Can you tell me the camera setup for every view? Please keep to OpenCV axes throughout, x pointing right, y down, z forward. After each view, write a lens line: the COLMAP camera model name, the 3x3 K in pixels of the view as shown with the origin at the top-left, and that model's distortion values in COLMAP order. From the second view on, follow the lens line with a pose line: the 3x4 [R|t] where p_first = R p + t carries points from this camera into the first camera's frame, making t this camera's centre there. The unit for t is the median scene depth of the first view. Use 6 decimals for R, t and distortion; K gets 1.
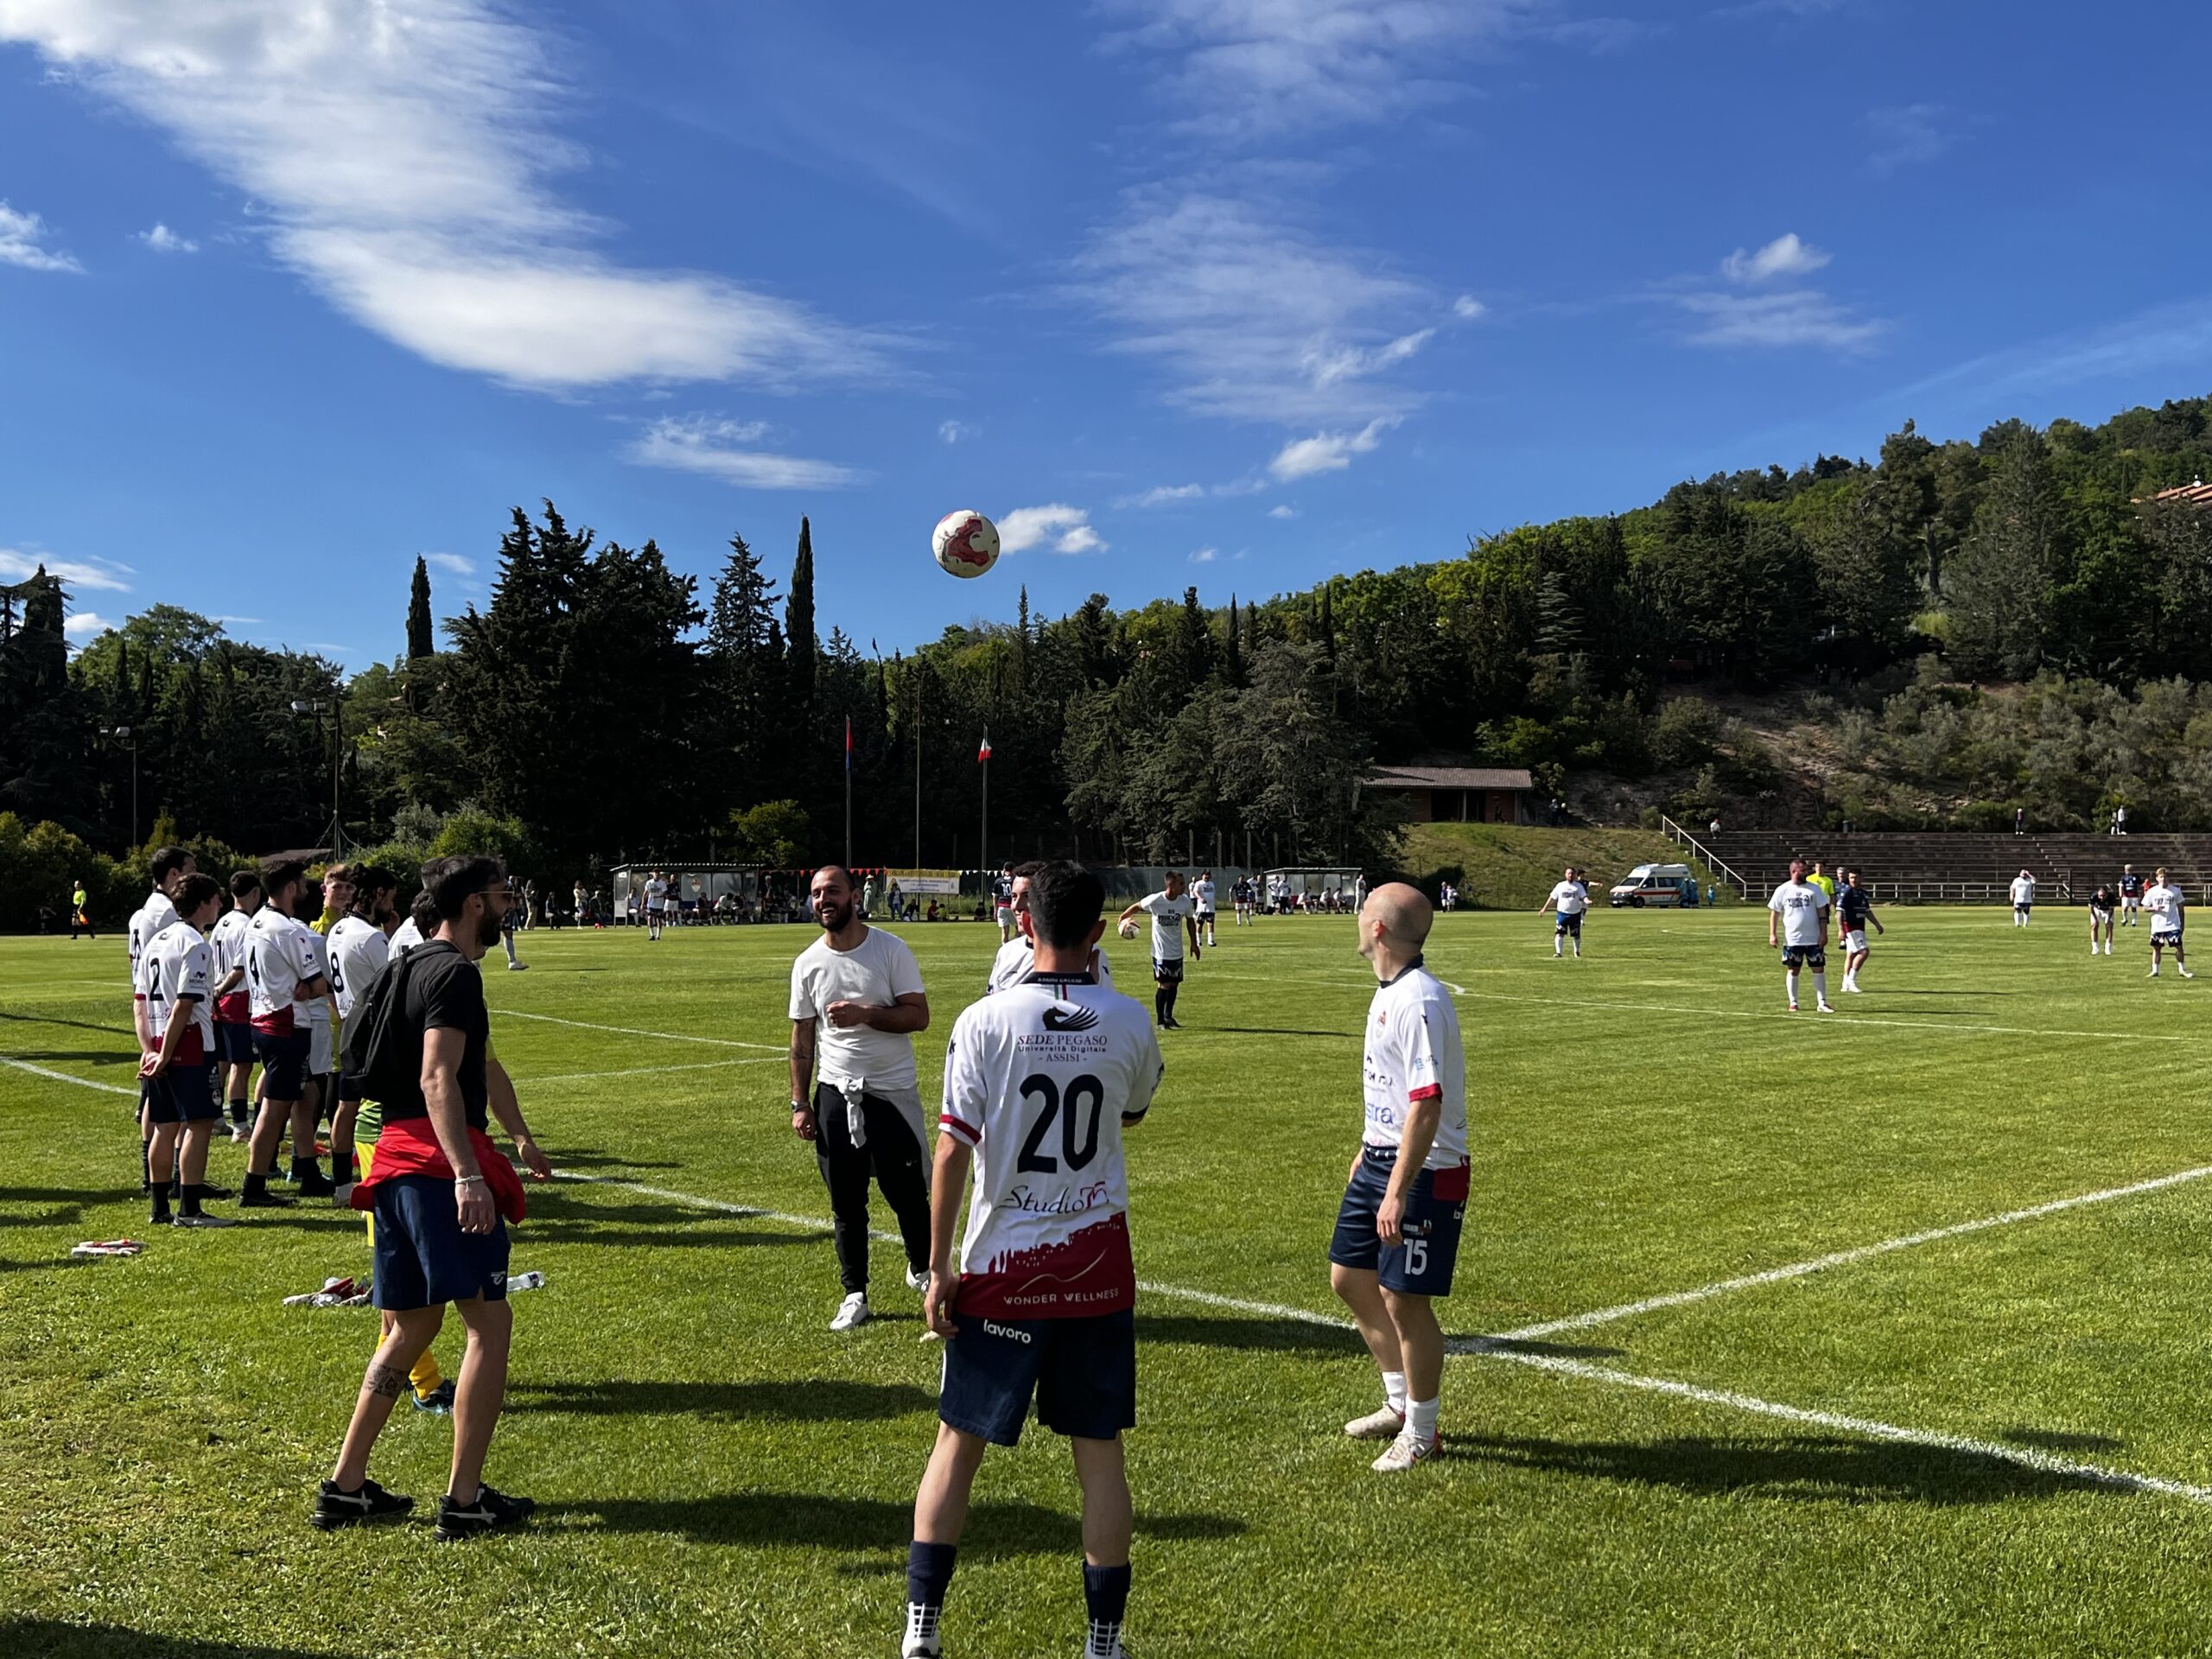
lens RADIAL K [[2180.5, 0, 1108.8], [0, 2180.5, 847.0], [0, 0, 1]] dist [0.183969, -0.530066]
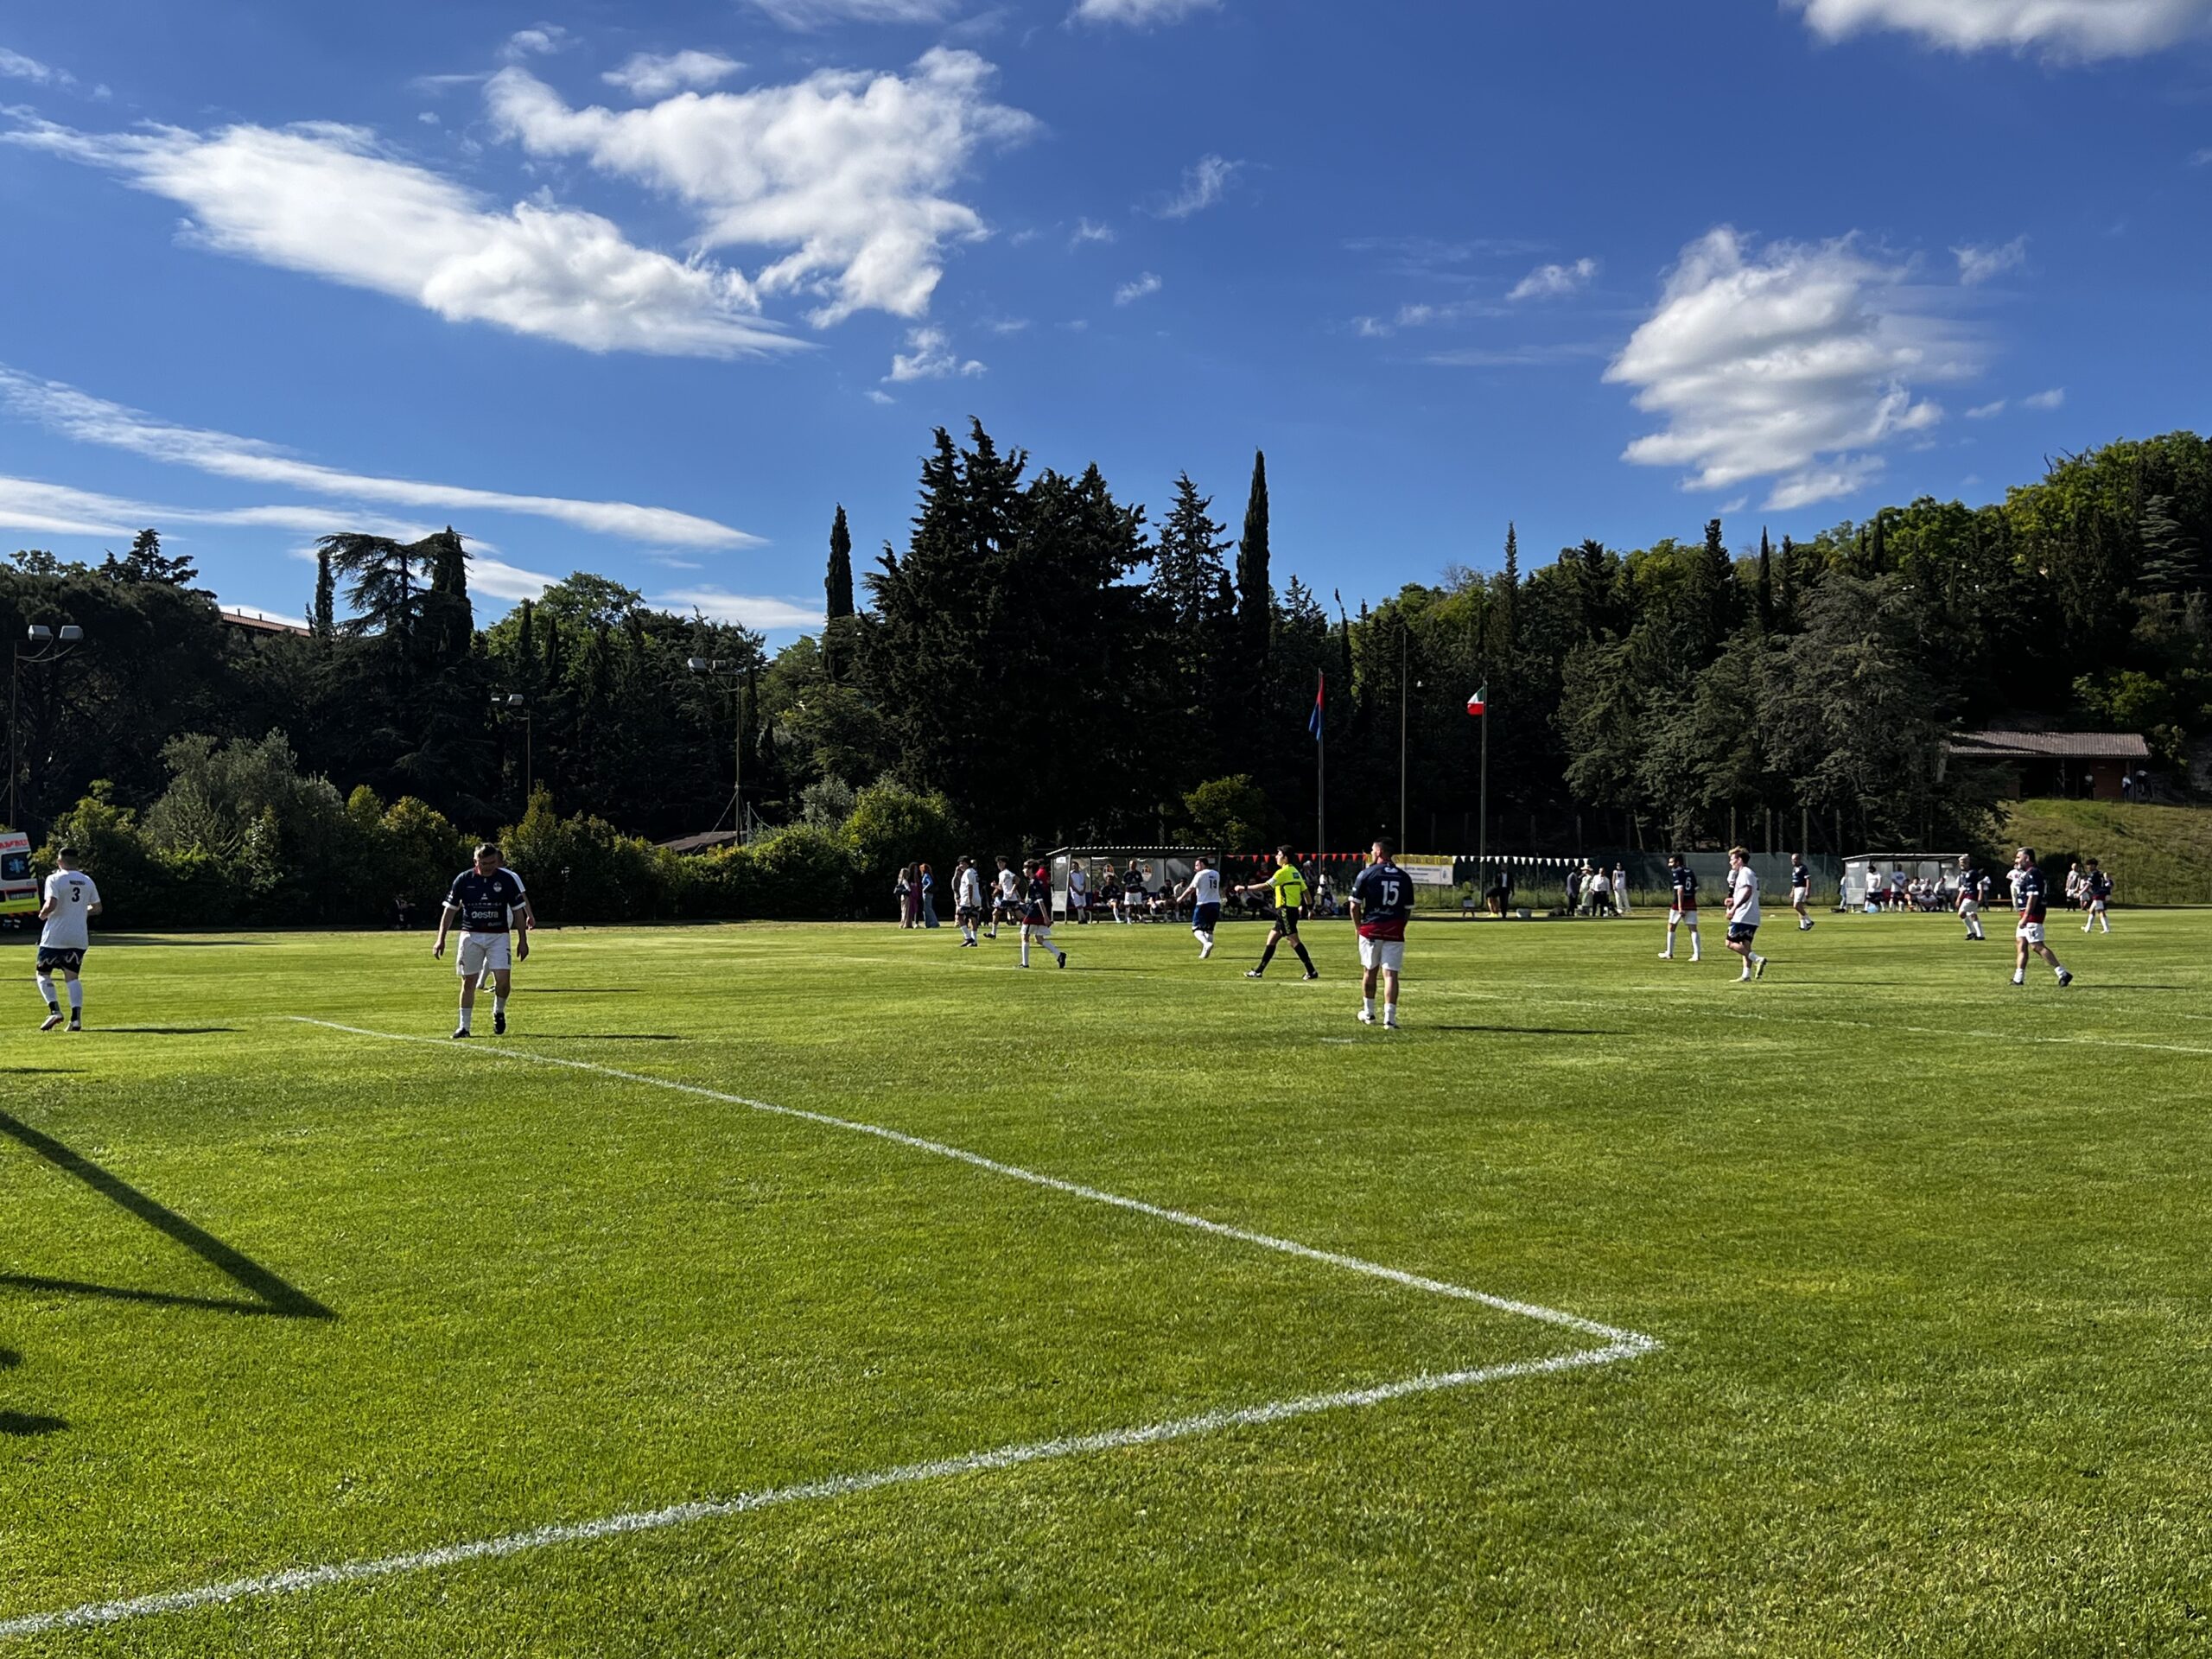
lens RADIAL K [[2292.5, 0, 1124.2], [0, 2292.5, 818.6], [0, 0, 1]] dist [0.203943, -0.608900]
pose [[0.982698, -0.002041, -0.185205, -0.023099], [0.000926, 0.999981, -0.006109, 0.001408], [0.185214, 0.005832, 0.982681, 0.095490]]
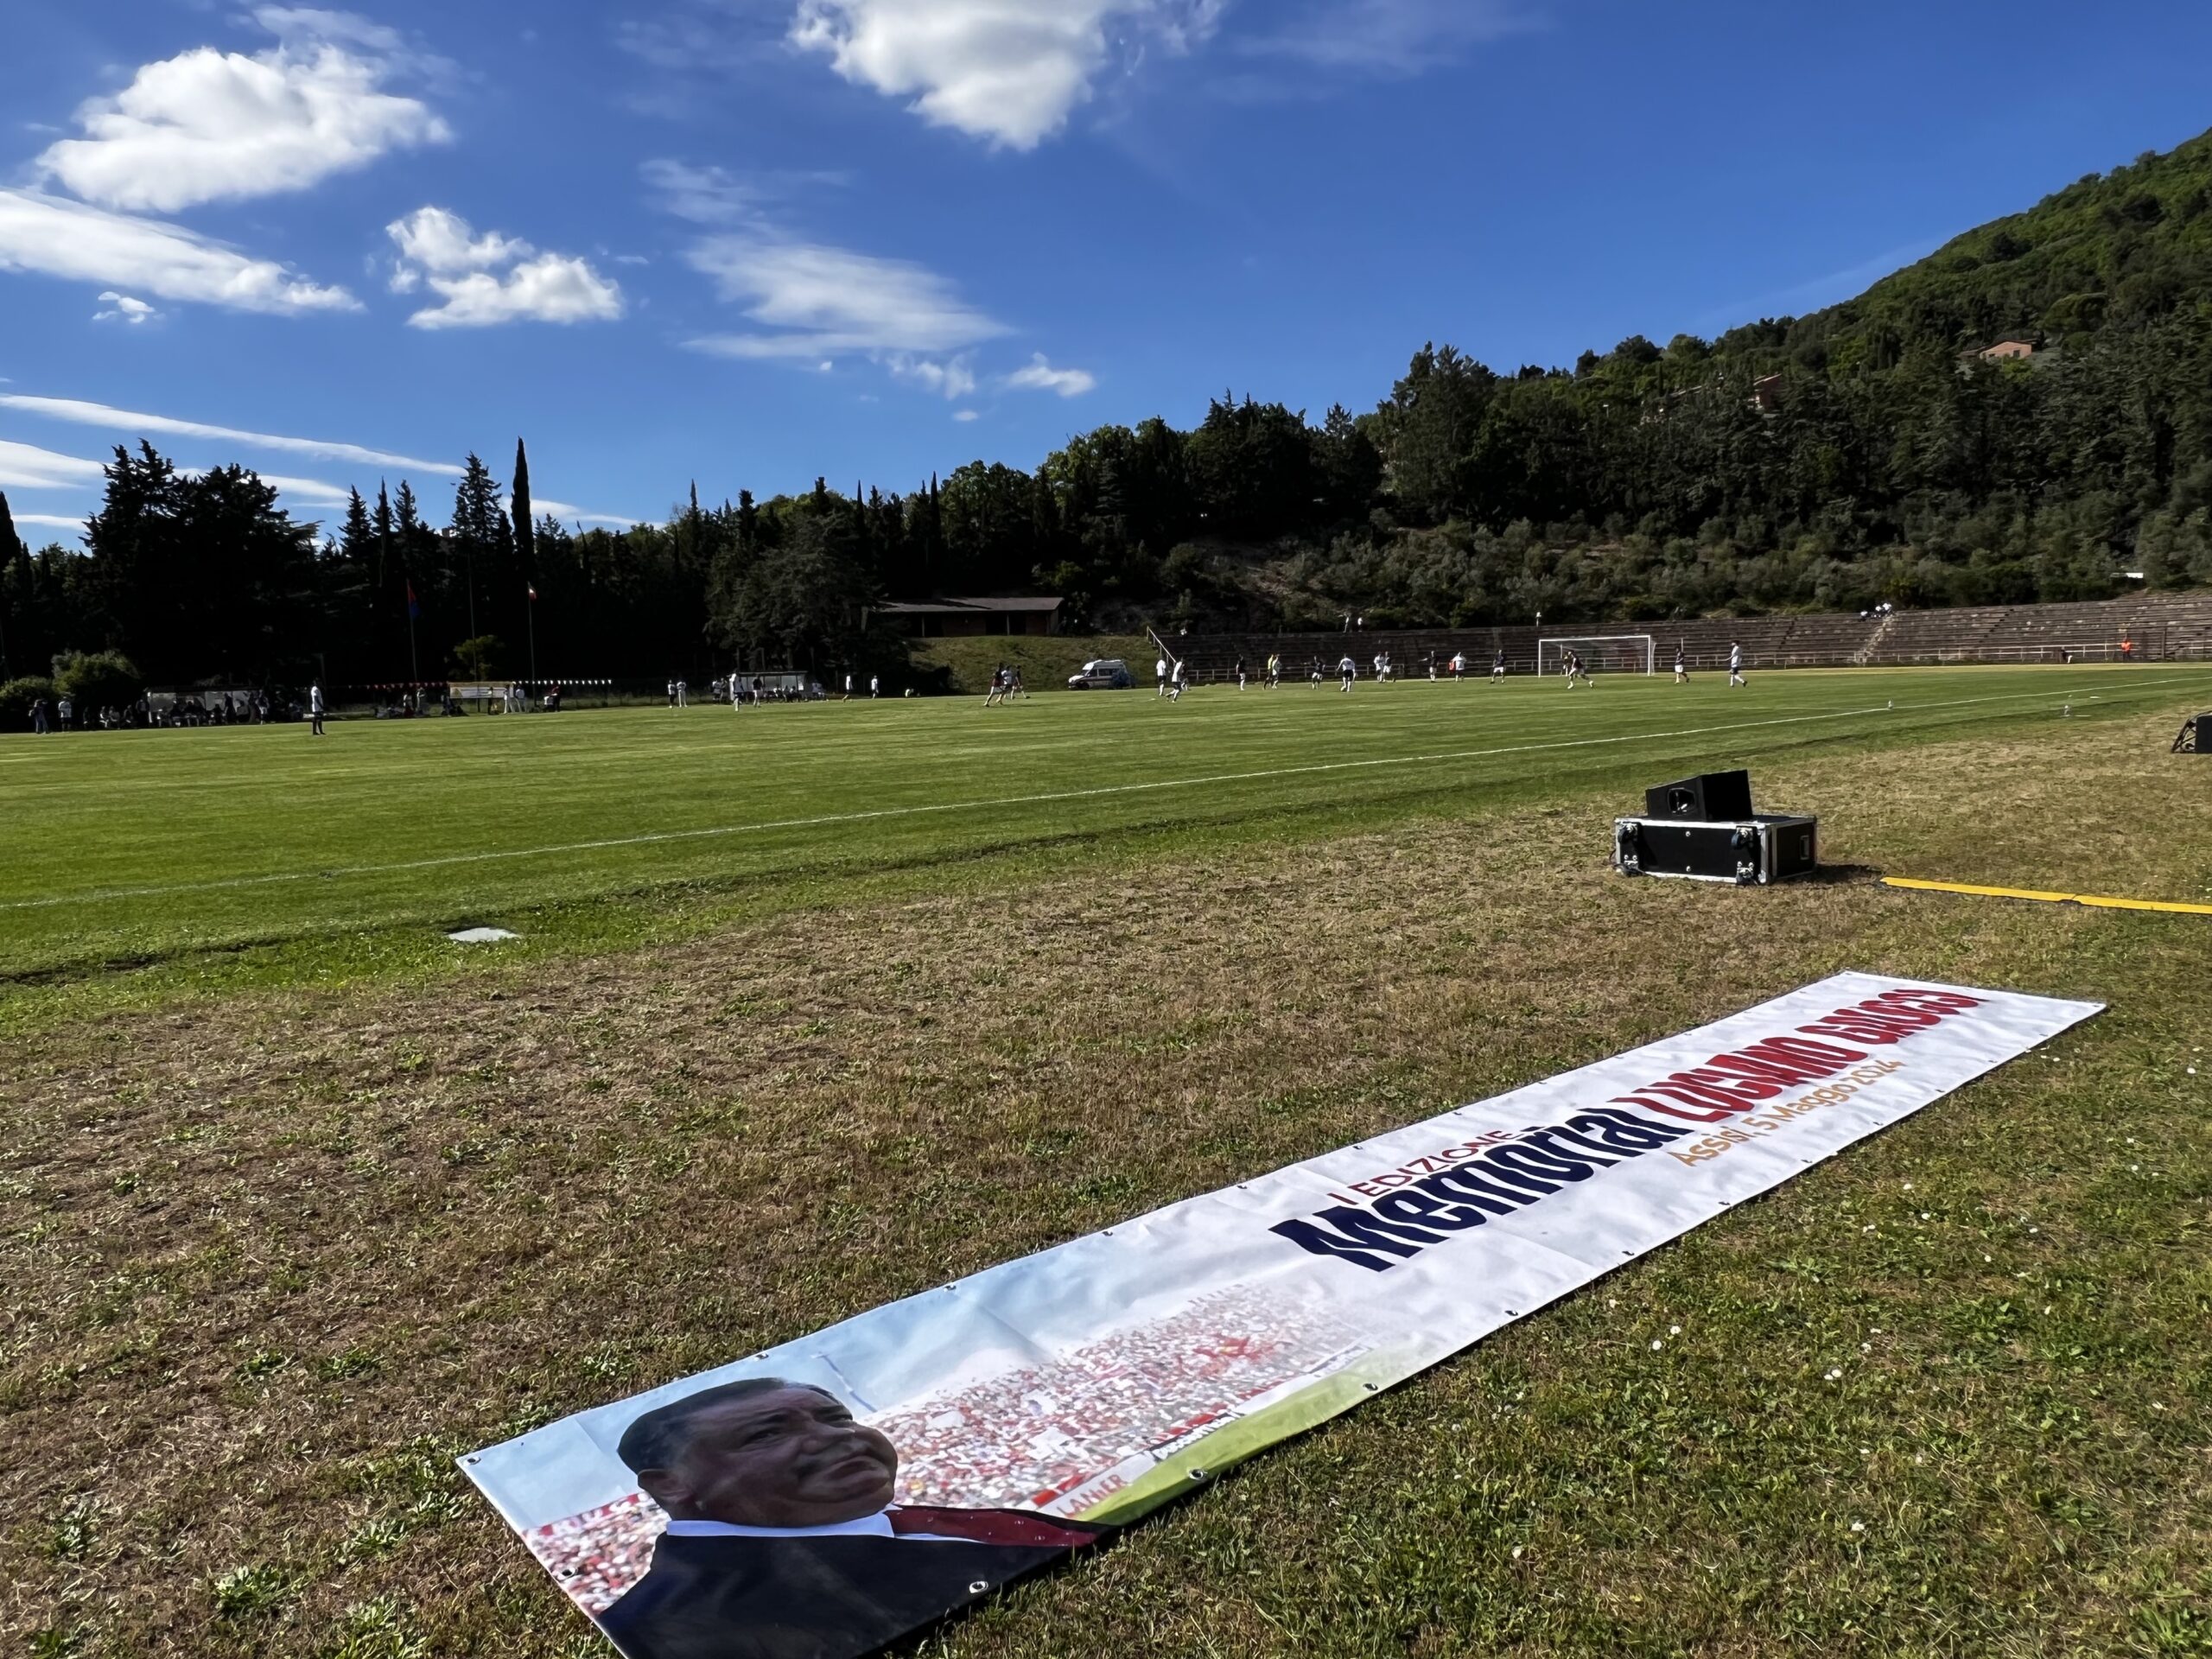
lens RADIAL K [[1489.9, 0, 1093.7], [0, 1489.9, 826.2], [0, 0, 1]] dist [0.001751, -0.006241]
pose [[0.999440, -0.029775, -0.015248, 0.263285], [0.031337, 0.992842, 0.115254, 0.003353], [0.011707, -0.115667, 0.993219, -0.006961]]
